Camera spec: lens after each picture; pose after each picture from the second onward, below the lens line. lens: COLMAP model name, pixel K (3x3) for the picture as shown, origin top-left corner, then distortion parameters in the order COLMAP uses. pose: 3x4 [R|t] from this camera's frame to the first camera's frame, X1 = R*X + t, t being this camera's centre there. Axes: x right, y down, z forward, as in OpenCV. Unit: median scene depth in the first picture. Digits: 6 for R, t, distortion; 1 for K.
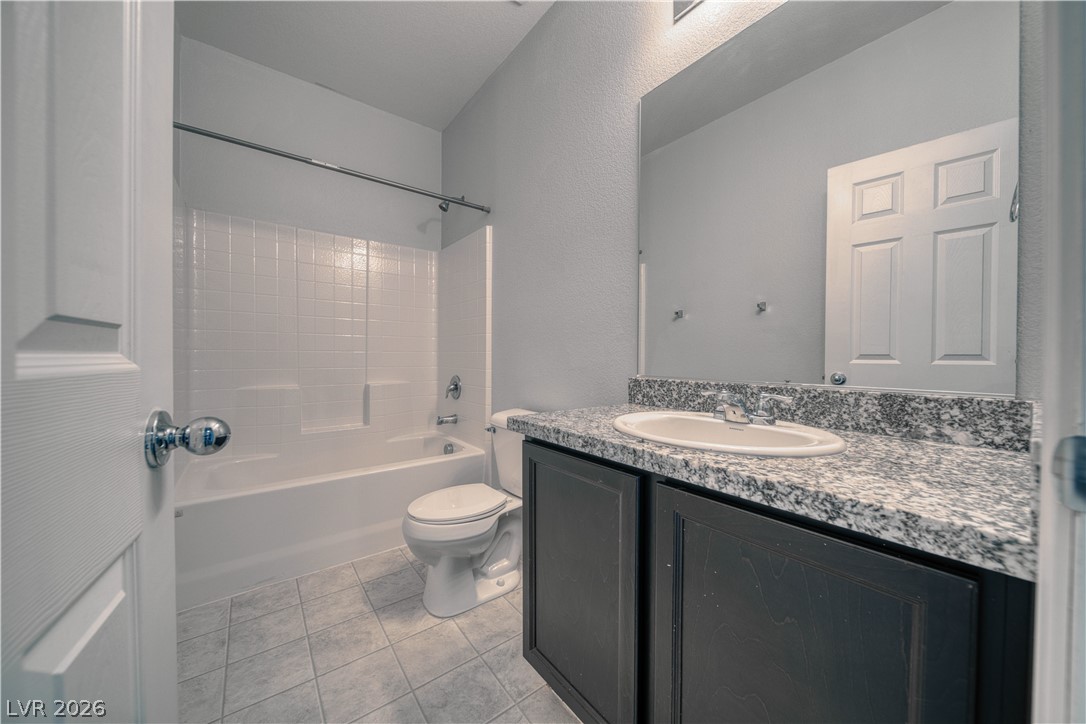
lens RADIAL K [[379.6, 0, 534.6], [0, 379.6, 358.9], [0, 0, 1]] dist [-0.000777, -0.001602]
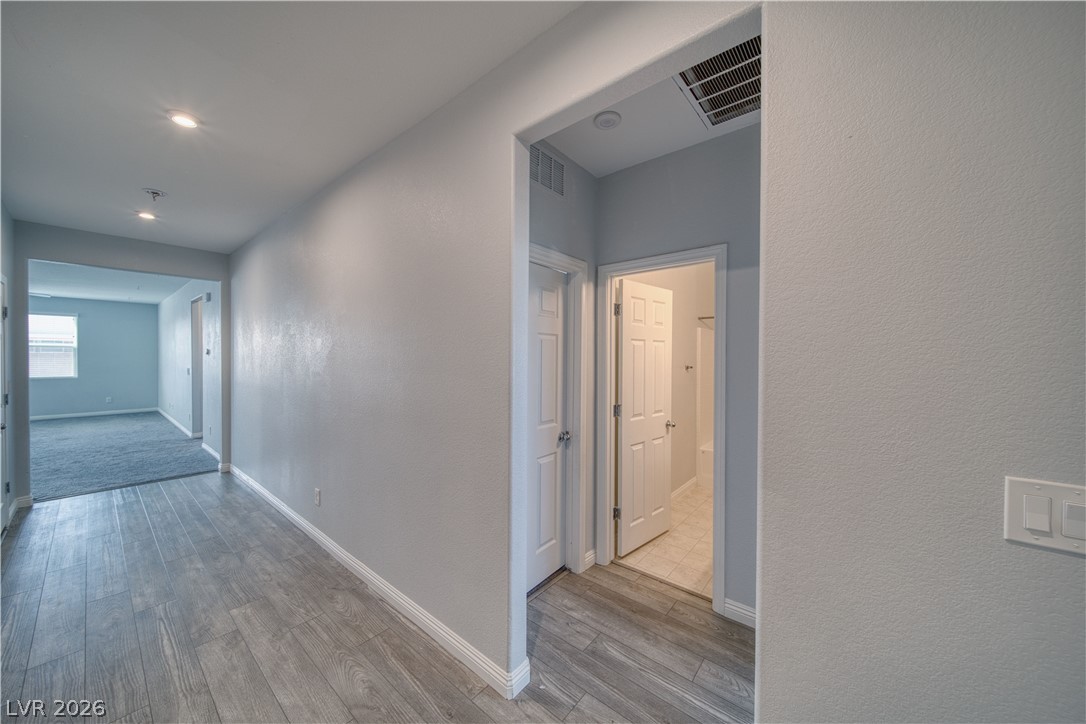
lens RADIAL K [[379.6, 0, 545.2], [0, 379.6, 358.9], [0, 0, 1]] dist [-0.000777, -0.001602]
pose [[0.230816, 0.001221, -0.972997, 5.645406], [-0.006169, 0.999981, -0.000208, -1.044267], [0.972978, 0.006051, 0.230819, -3.012071]]
